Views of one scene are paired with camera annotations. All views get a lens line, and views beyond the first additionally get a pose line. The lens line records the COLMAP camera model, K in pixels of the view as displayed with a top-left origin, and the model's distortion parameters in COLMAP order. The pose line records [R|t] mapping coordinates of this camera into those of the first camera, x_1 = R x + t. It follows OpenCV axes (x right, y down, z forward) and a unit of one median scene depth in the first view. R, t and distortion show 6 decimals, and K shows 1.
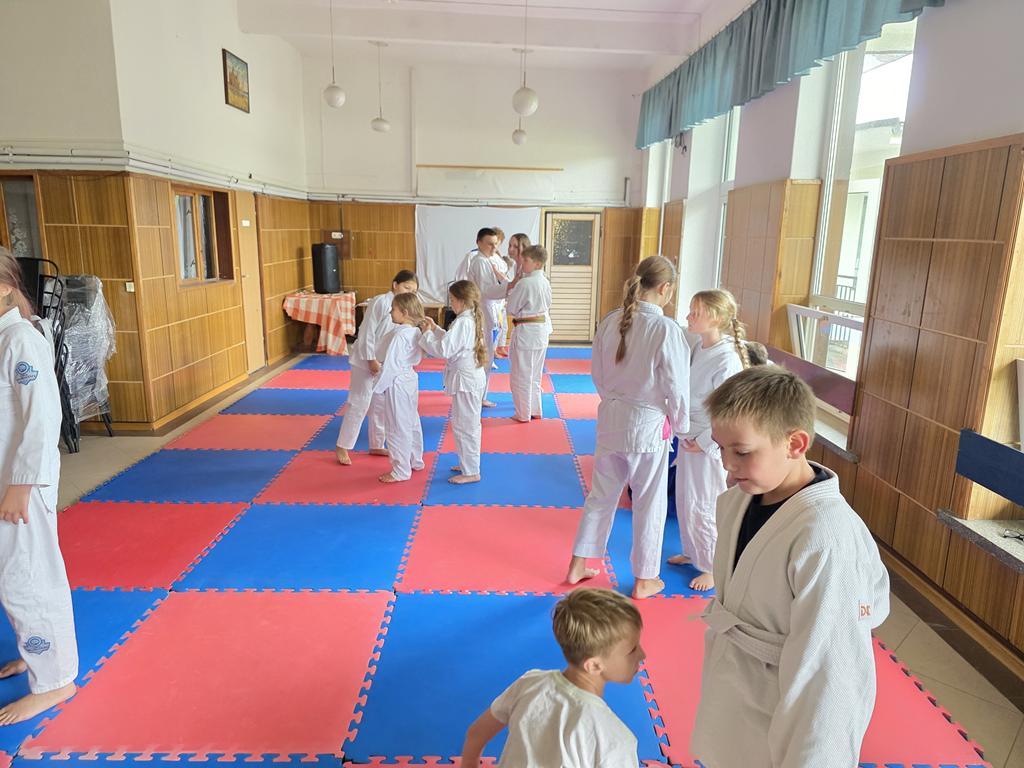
lens RADIAL K [[686.2, 0, 509.6], [0, 686.2, 390.9], [0, 0, 1]] dist [0.044692, -0.054105]
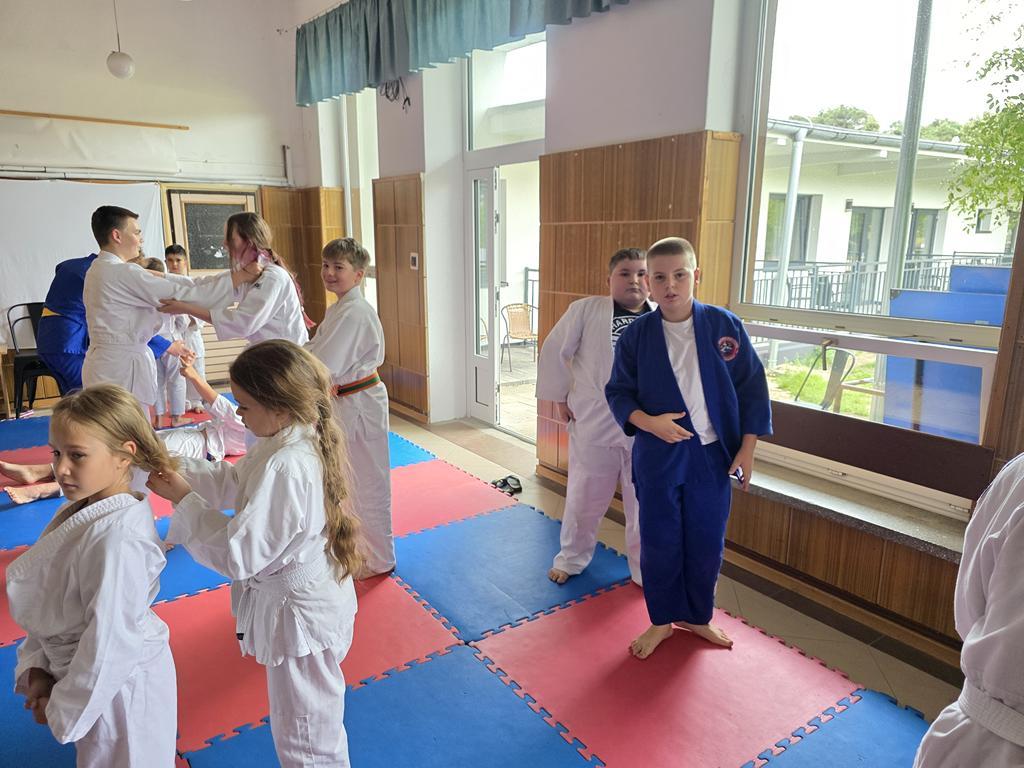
lens RADIAL K [[686.2, 0, 509.6], [0, 686.2, 390.9], [0, 0, 1]] dist [0.044692, -0.054105]
pose [[0.826332, -0.140316, 0.545423, -0.067784], [0.135152, 0.989572, 0.049819, -0.059379], [-0.546725, 0.032548, 0.836679, 0.274748]]
